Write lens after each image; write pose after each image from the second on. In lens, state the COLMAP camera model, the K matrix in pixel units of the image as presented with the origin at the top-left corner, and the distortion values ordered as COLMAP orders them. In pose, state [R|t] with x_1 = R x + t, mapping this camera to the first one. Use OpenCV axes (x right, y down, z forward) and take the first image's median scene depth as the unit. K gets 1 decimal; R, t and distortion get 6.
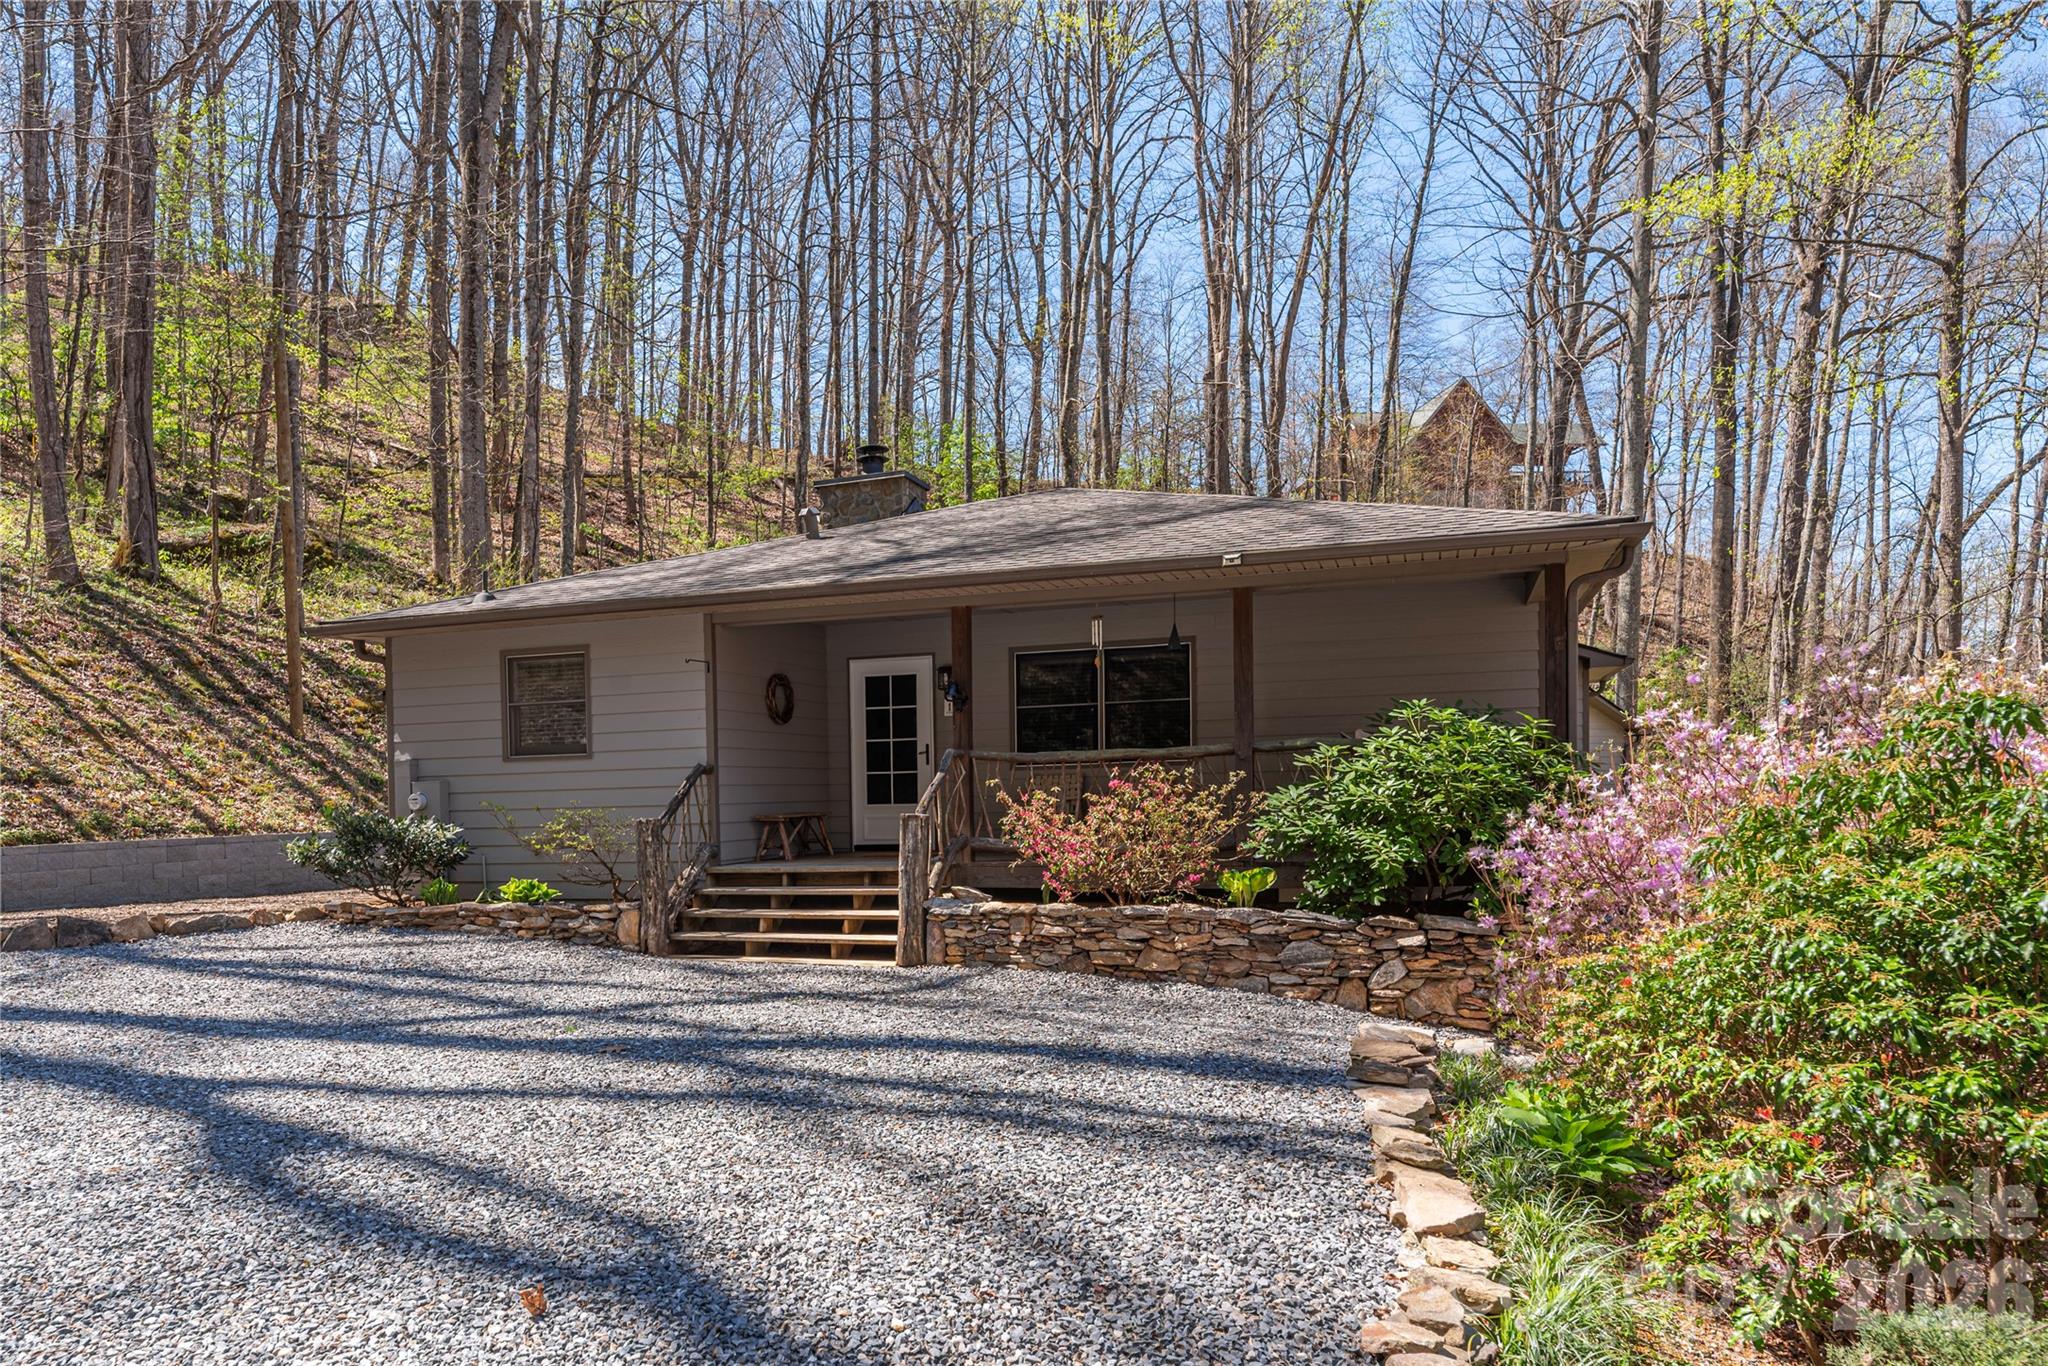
lens RADIAL K [[1362.3, 0, 1003.9], [0, 1362.3, 779.2], [0, 0, 1]] dist [-0.009912, 0.001601]
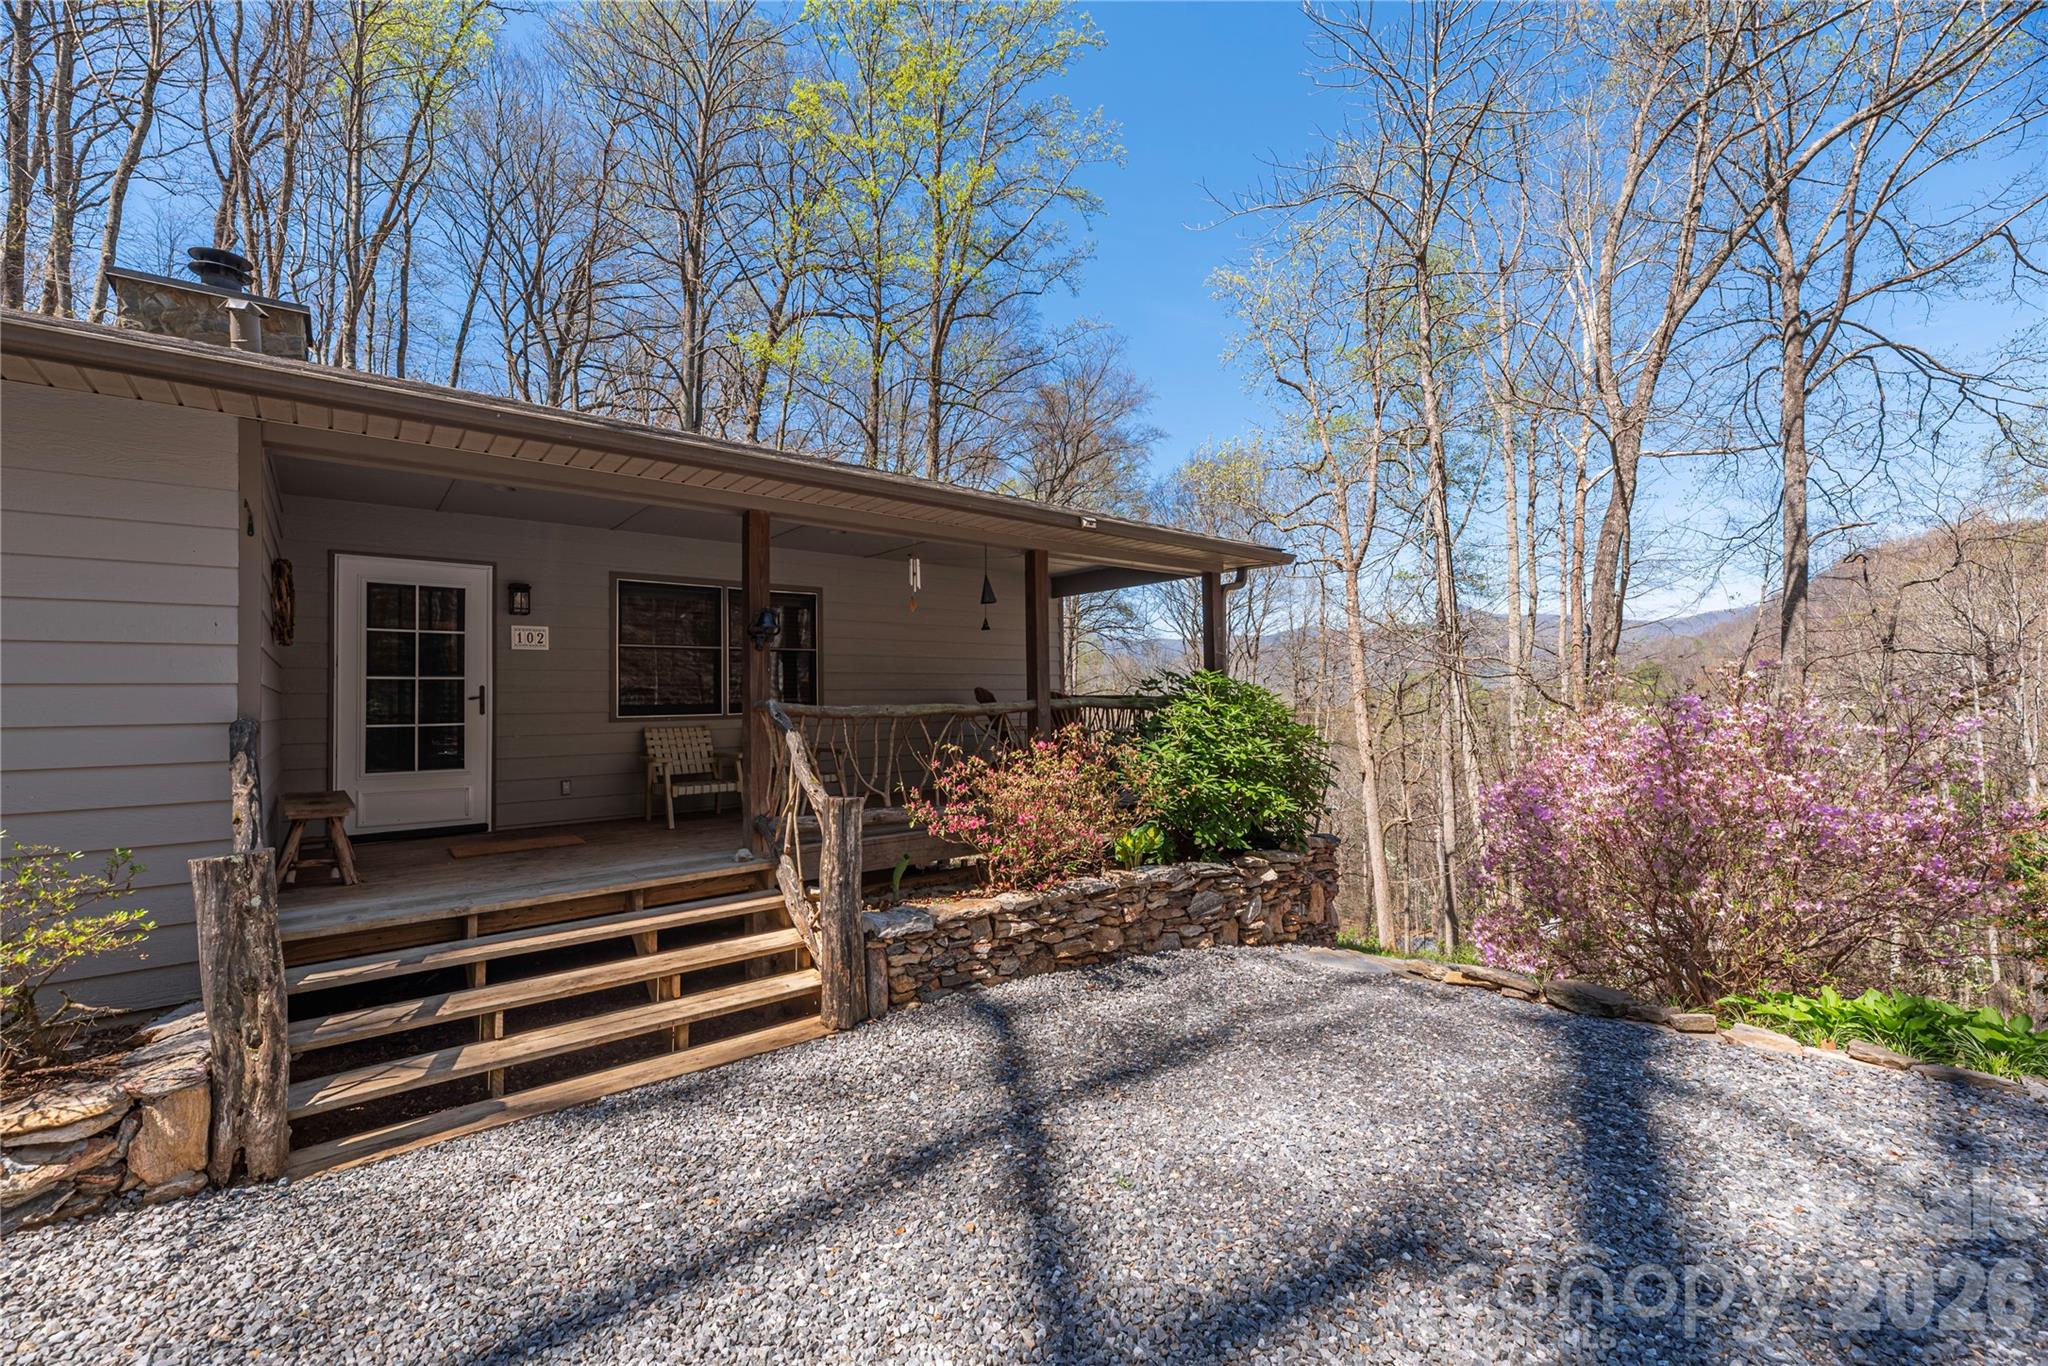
lens RADIAL K [[836.1, 0, 1017.0], [0, 836.1, 668.8], [0, 0, 1]] dist [-0.002830, 0.000167]
pose [[0.530006, 0.049365, 0.846556, -0.340548], [-0.005503, 0.998483, -0.054779, -0.014579], [-0.847976, 0.024375, 0.529474, 0.627372]]
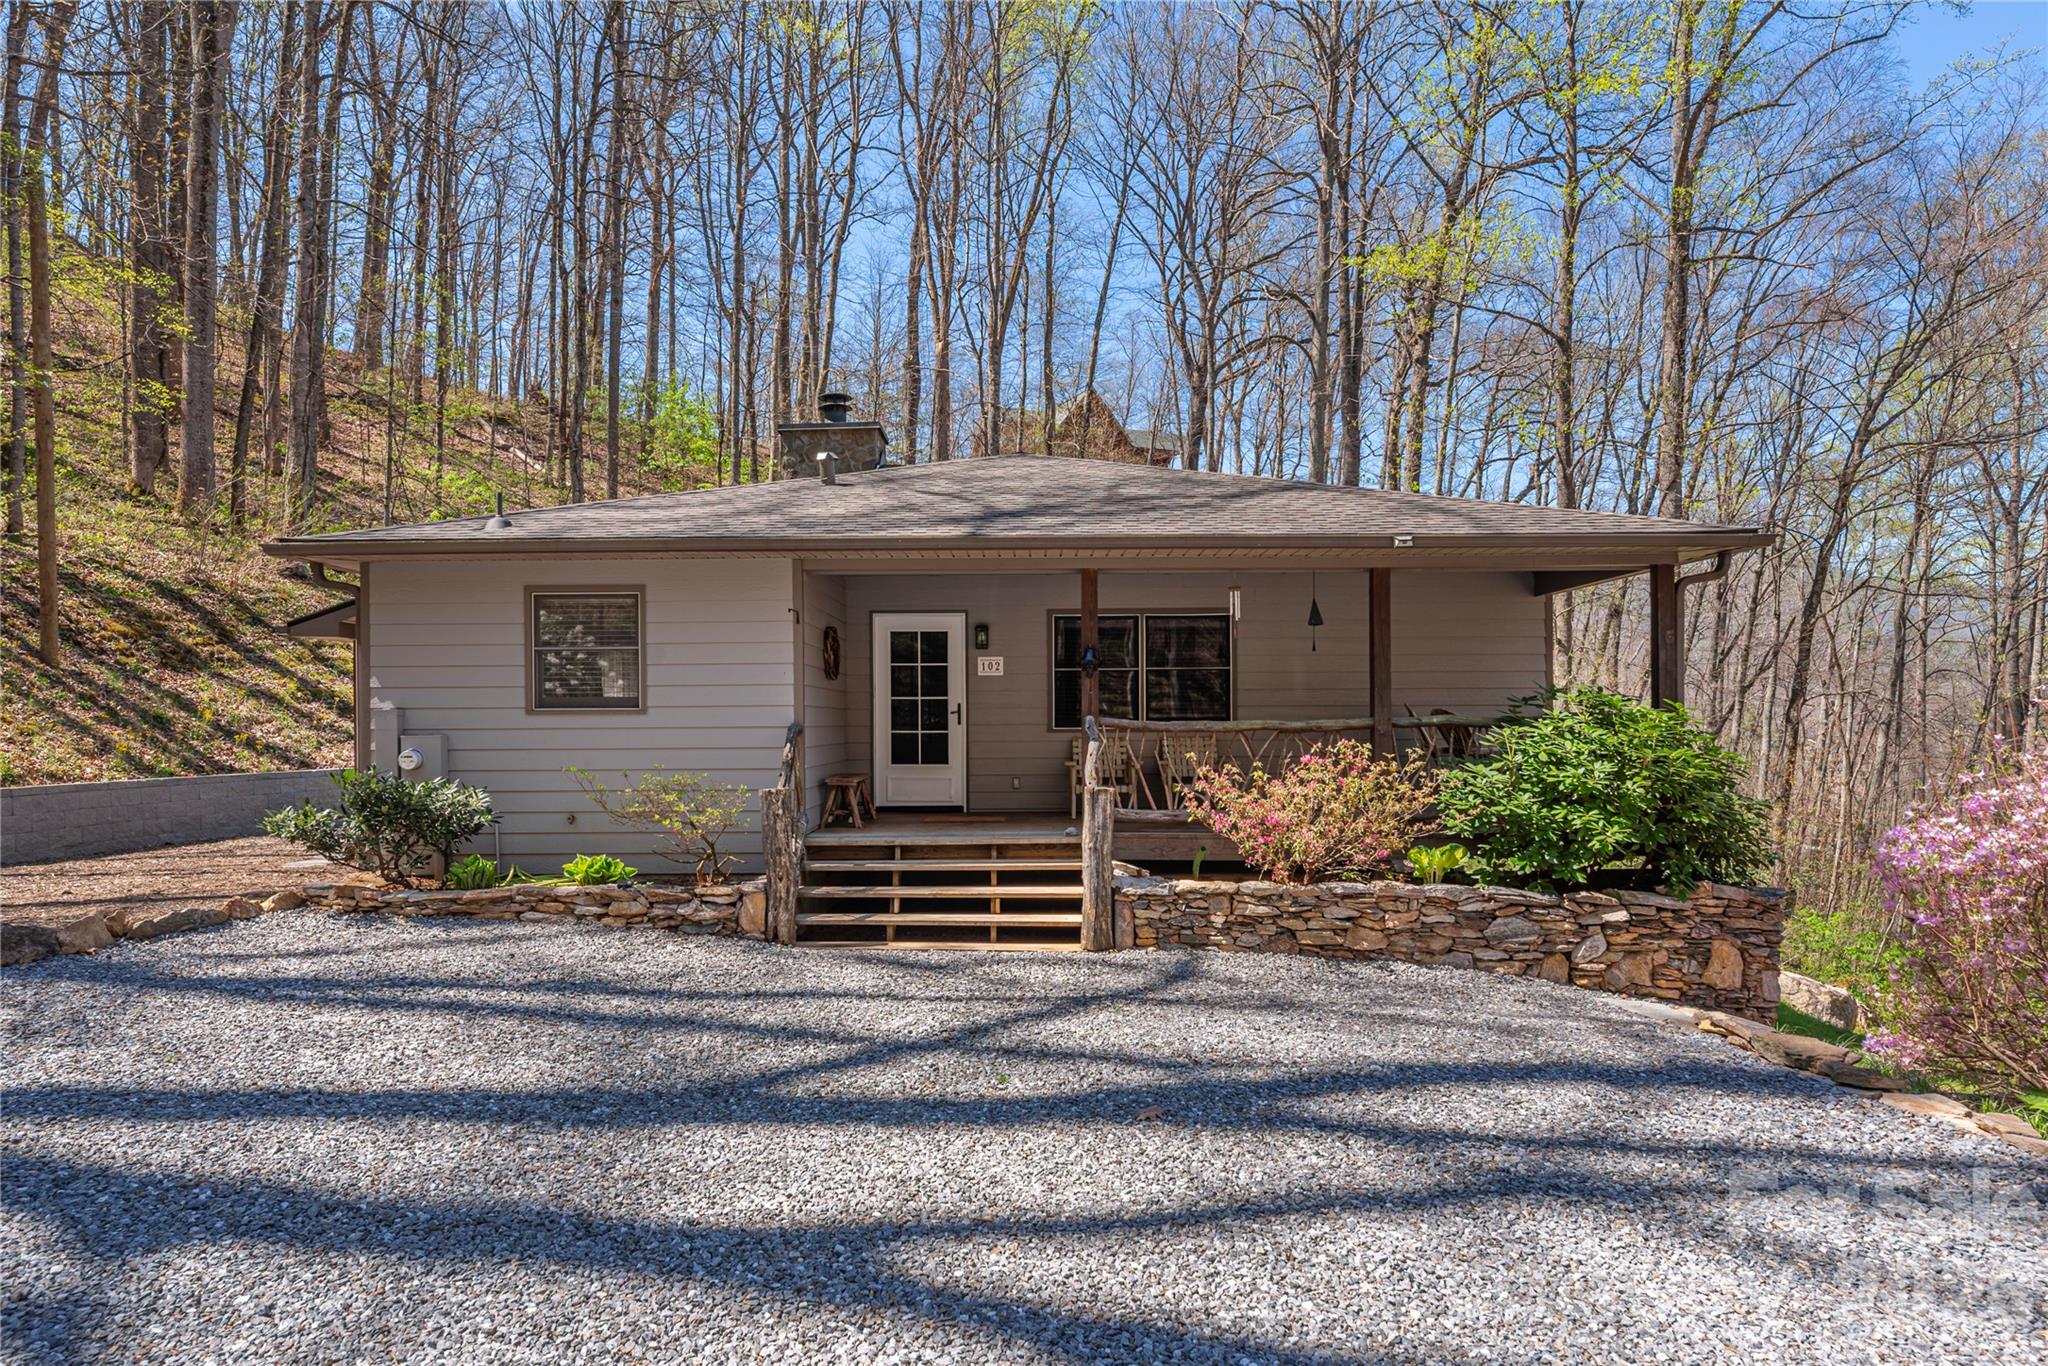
lens RADIAL K [[1201.3, 0, 1015.3], [0, 1201.3, 688.7], [0, 0, 1]] dist [-0.003578, -0.001078]
pose [[0.952328, 0.028827, 0.303712, -0.336885], [-0.021684, 0.999404, -0.026867, -0.017107], [-0.304305, 0.019001, 0.952385, 0.200478]]
